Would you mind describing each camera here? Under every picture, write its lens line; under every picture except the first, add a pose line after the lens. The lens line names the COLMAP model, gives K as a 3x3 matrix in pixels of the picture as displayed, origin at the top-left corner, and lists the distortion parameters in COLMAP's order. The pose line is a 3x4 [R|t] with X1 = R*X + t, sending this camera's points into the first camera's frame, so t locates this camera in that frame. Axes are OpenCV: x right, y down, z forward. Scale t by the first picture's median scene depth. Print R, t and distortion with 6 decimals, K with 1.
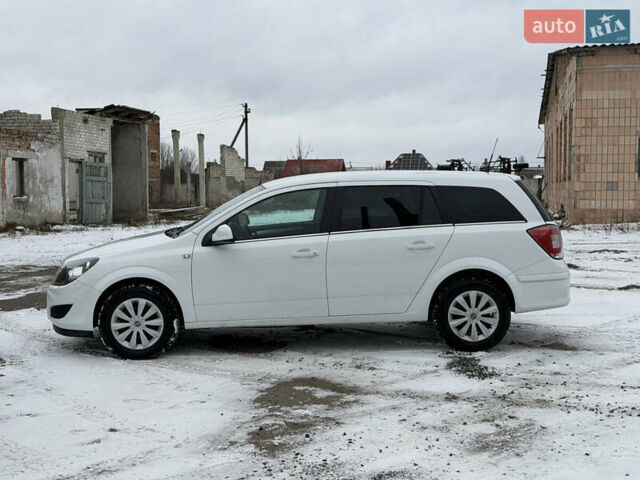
lens RADIAL K [[886.0, 0, 320.0], [0, 886.0, 240.0], [0, 0, 1]] dist [0.110064, -0.066698]
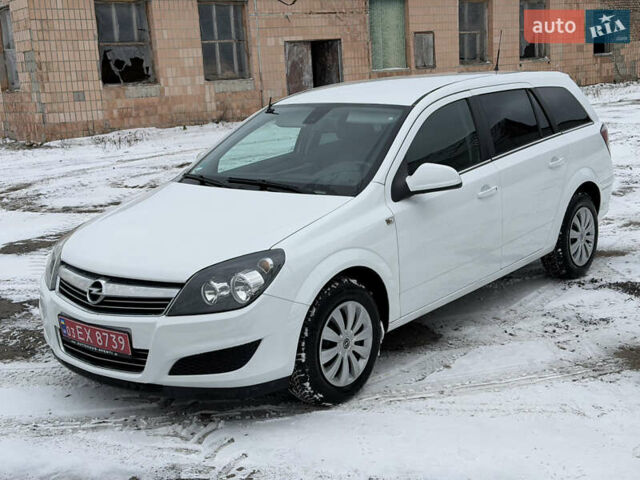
lens RADIAL K [[886.0, 0, 320.0], [0, 886.0, 240.0], [0, 0, 1]] dist [0.110064, -0.066698]
pose [[0.663057, -0.174138, 0.728032, -0.206033], [0.102226, 0.984518, 0.142384, -0.020158], [-0.741556, -0.019985, 0.670594, 0.195112]]
